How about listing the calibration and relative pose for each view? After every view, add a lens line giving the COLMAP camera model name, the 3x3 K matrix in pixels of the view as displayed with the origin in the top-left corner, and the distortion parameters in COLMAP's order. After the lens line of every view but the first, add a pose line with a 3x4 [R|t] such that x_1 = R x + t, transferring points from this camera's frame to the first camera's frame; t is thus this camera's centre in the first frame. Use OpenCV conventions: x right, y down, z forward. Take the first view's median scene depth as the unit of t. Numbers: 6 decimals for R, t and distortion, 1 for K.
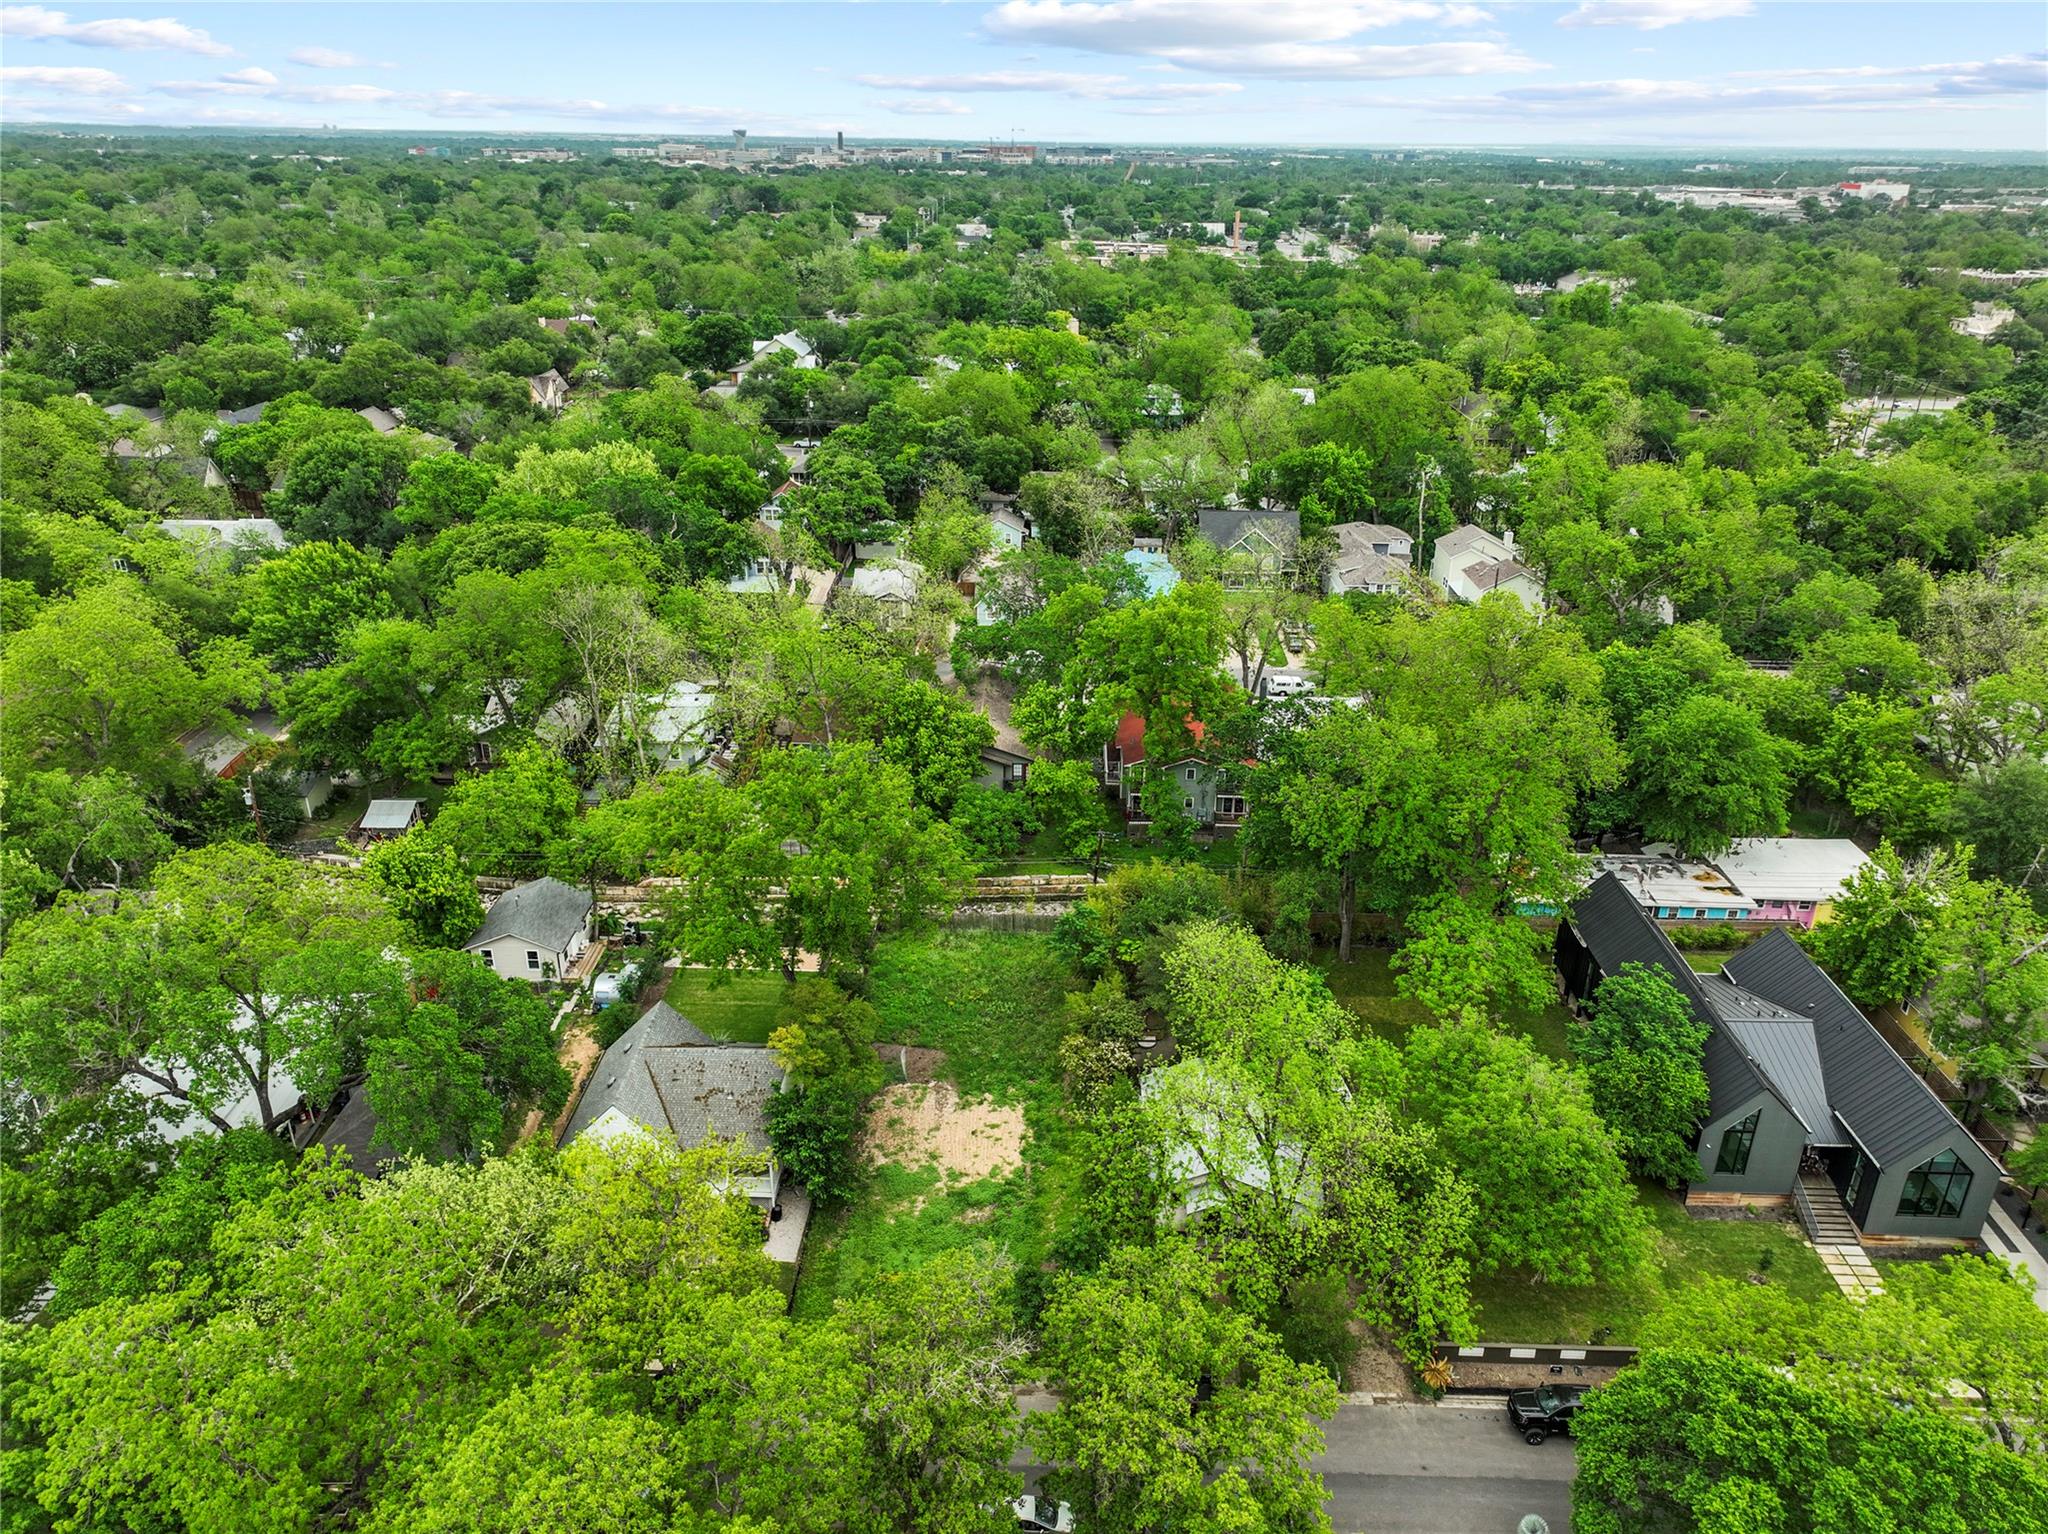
lens RADIAL K [[1430.4, 0, 1029.4], [0, 1430.4, 764.5], [0, 0, 1]] dist [0.012905, -0.001125]
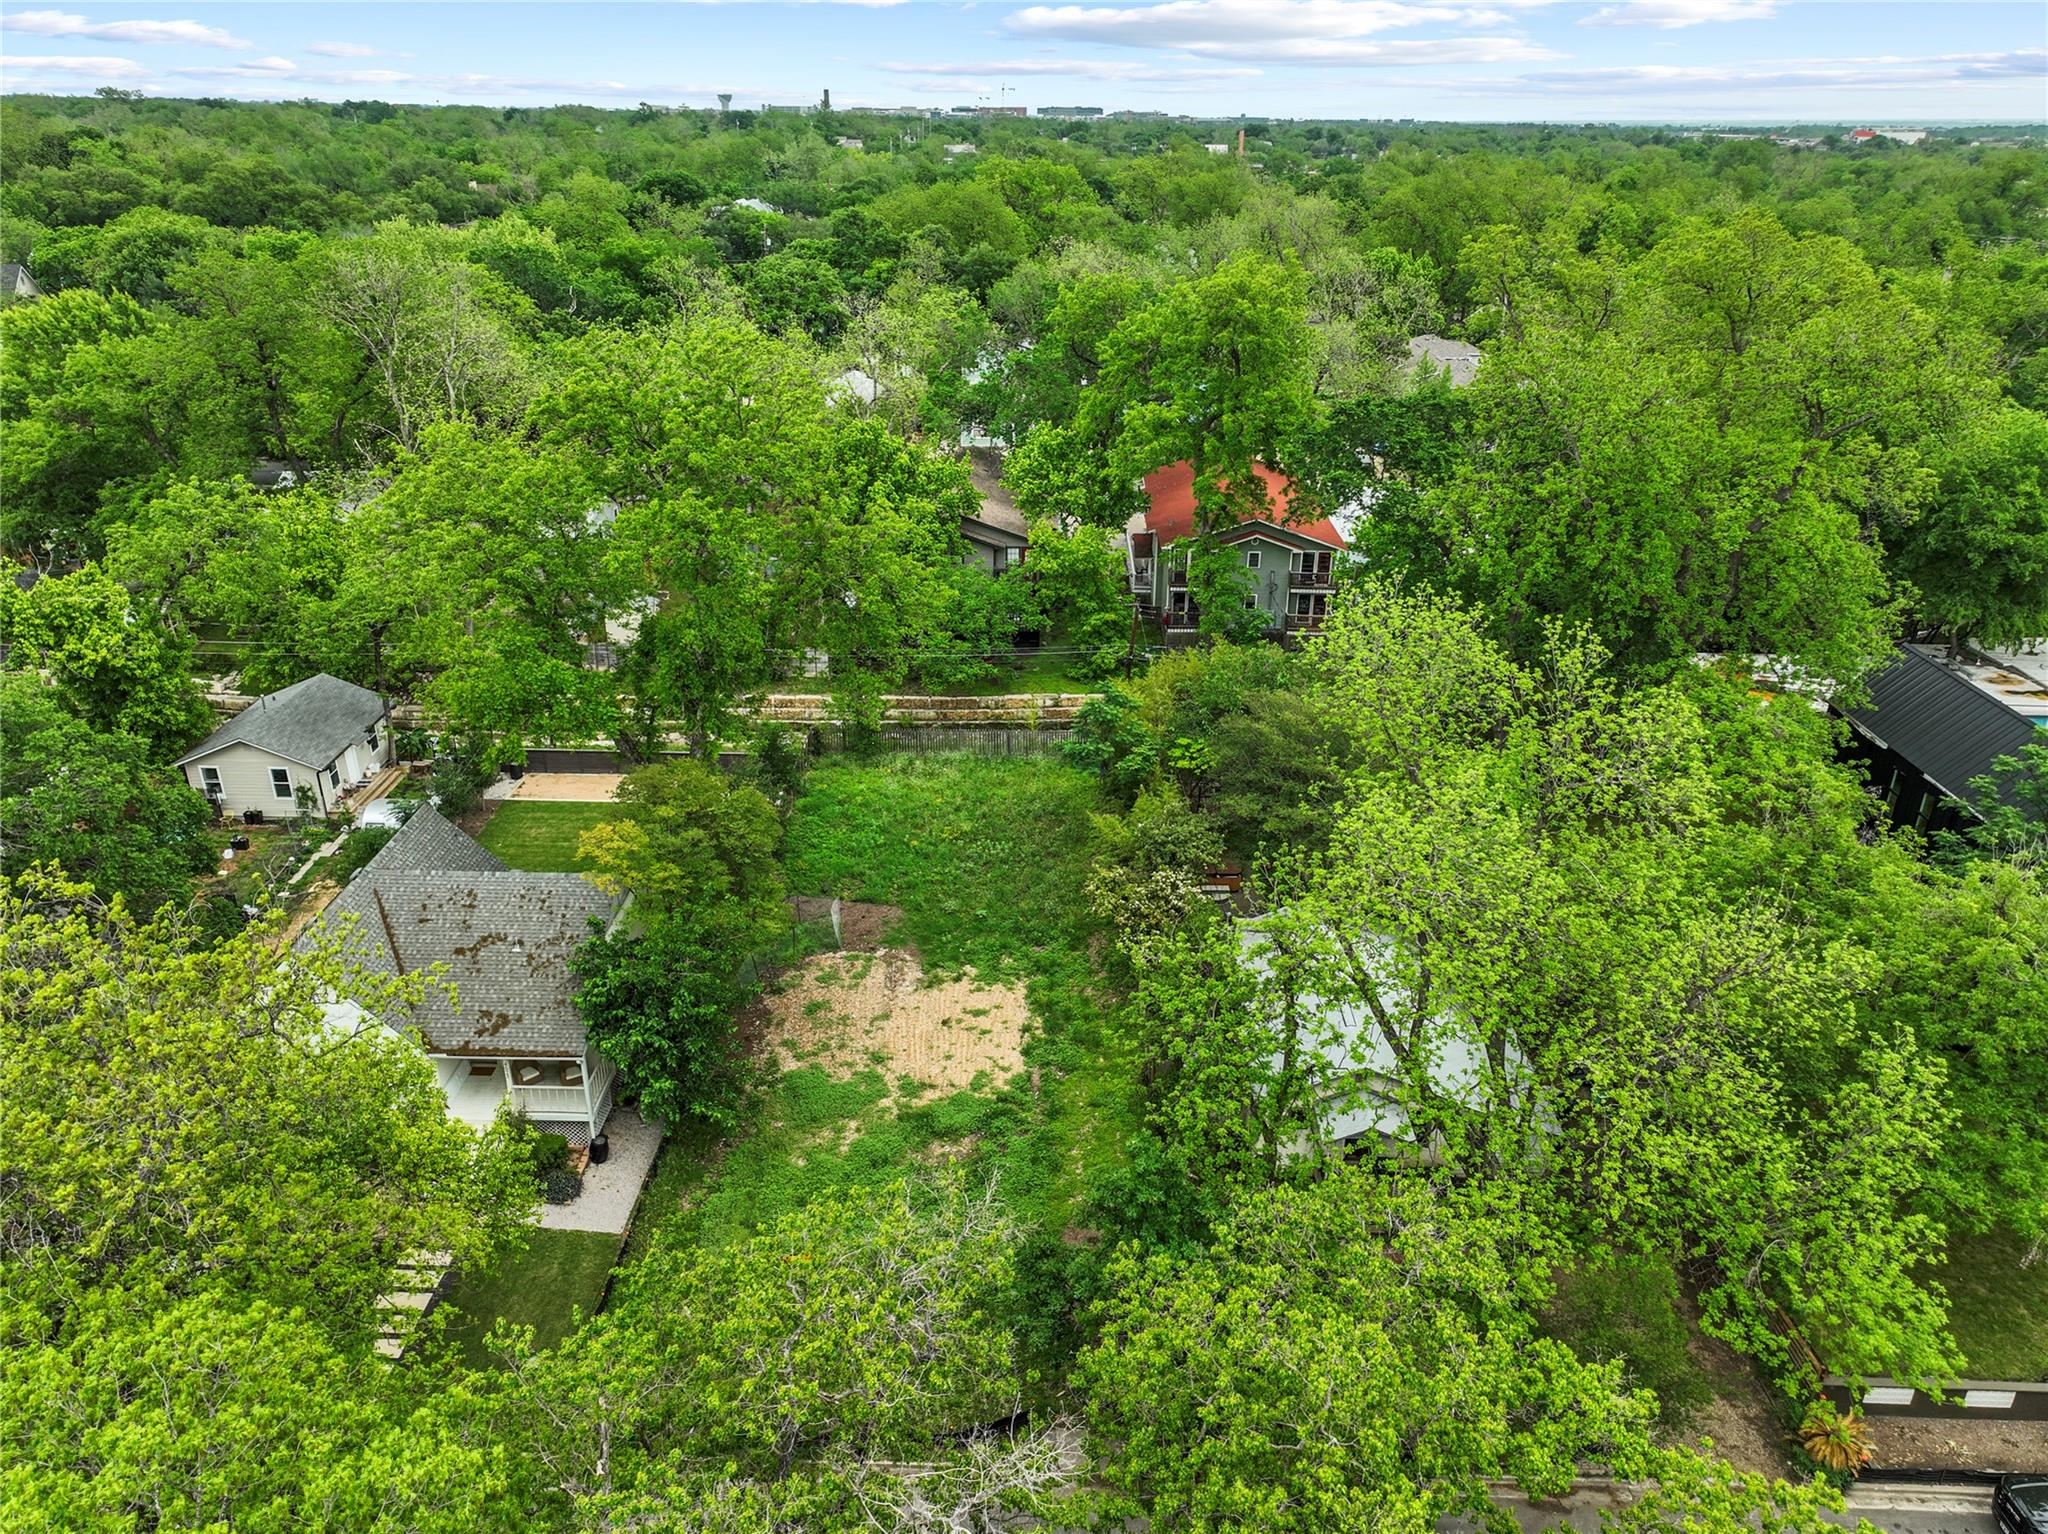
lens RADIAL K [[1430.4, 0, 1018.2], [0, 1430.4, 768.8], [0, 0, 1]] dist [0.012905, -0.001125]
pose [[0.999968, -0.006622, -0.004463, -0.004338], [0.006699, 0.999828, 0.017294, 0.138463], [0.004347, -0.017323, 0.999840, 0.390718]]
